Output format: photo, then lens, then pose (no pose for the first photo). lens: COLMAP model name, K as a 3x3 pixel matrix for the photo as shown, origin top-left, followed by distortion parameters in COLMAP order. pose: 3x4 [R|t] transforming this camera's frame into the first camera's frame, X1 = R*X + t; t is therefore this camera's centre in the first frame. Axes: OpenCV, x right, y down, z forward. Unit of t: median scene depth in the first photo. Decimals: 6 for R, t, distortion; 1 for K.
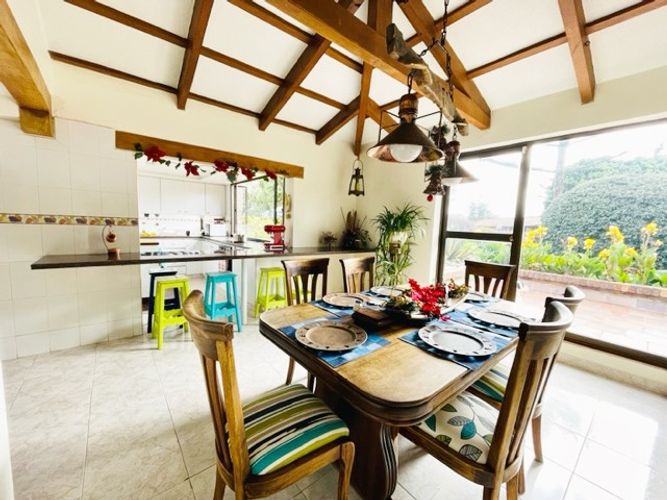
lens RADIAL K [[268.4, 0, 334.1], [0, 268.4, 254.0], [0, 0, 1]] dist [-0.001521, -0.000976]
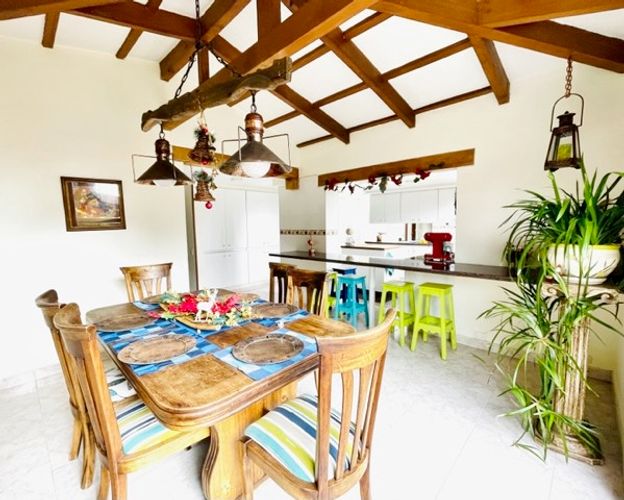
lens RADIAL K [[288.4, 0, 313.3], [0, 288.4, 249.1], [0, 0, 1]] dist [0.023263, 0.000467]
pose [[0.124965, 0.041194, -0.991306, 0.786686], [-0.090721, 0.995427, 0.029929, -0.065294], [0.988005, 0.086192, 0.128131, 0.689463]]
